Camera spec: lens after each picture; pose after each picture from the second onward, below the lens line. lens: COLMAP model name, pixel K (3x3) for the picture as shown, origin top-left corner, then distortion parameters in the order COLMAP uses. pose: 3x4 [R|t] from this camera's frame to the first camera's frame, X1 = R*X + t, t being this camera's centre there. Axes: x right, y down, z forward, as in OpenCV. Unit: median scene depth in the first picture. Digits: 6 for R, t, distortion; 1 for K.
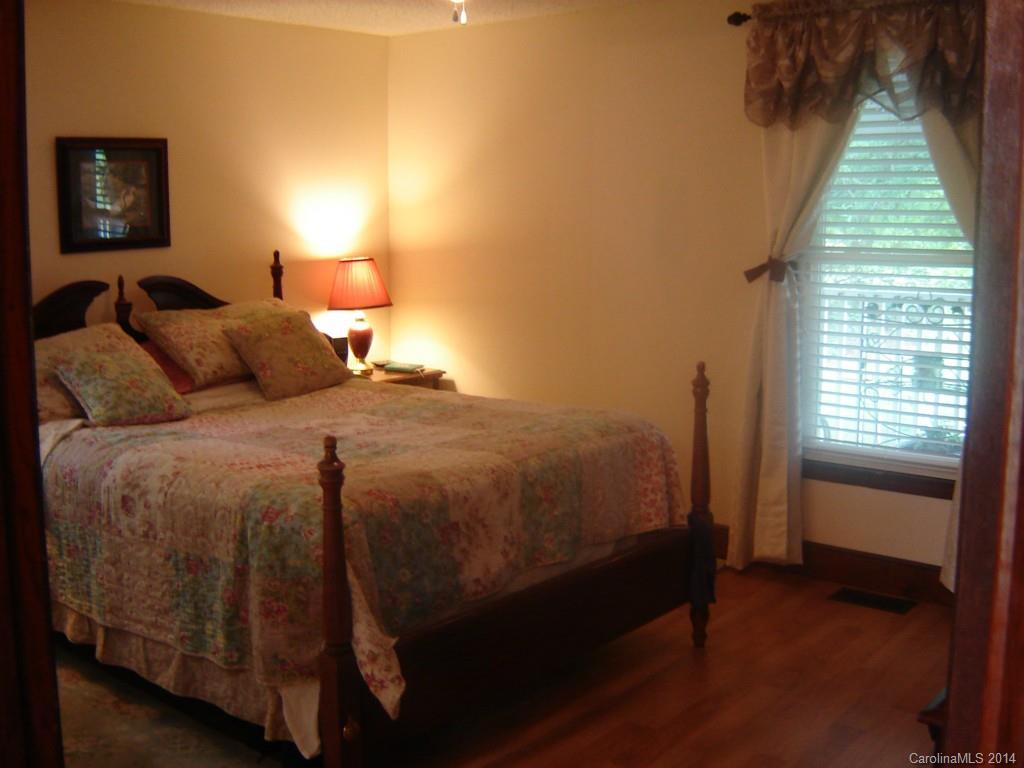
lens RADIAL K [[1133.0, 0, 512.0], [0, 1133.0, 384.0], [0, 0, 1]] dist [-0.129175, -0.007327]
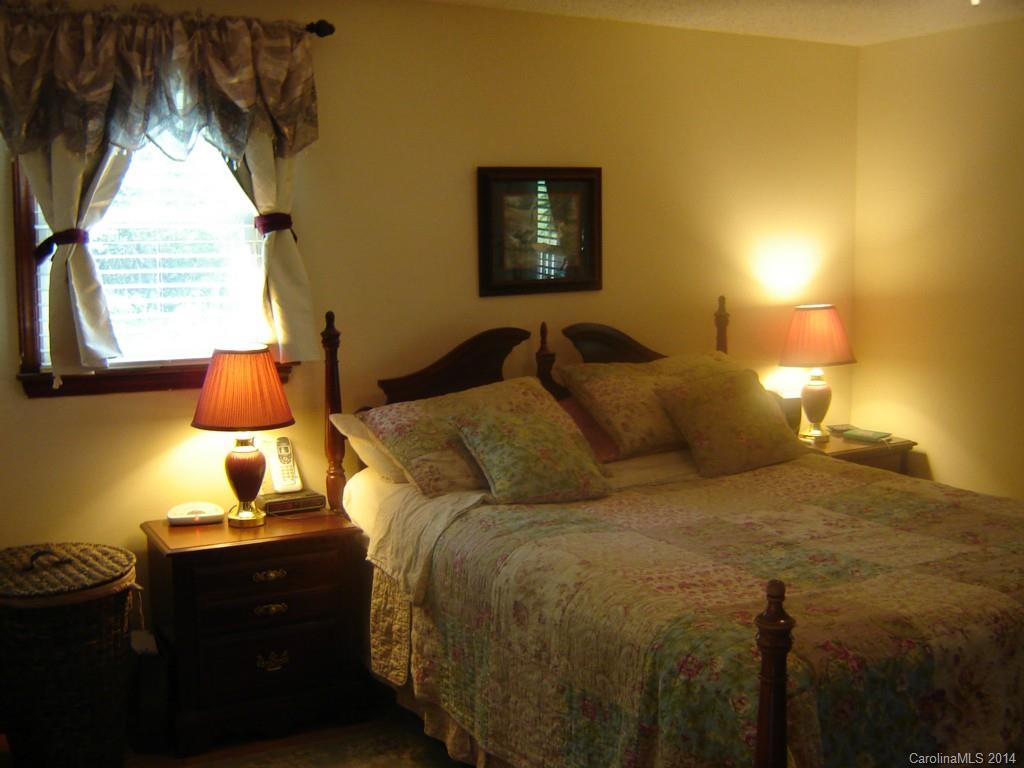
lens RADIAL K [[1133.0, 0, 512.0], [0, 1133.0, 384.0], [0, 0, 1]] dist [-0.129175, -0.007327]
pose [[0.923502, 0.039534, -0.381552, -0.034120], [-0.049371, 0.998652, -0.016024, -0.038982], [0.380404, 0.033636, 0.924209, 0.188386]]
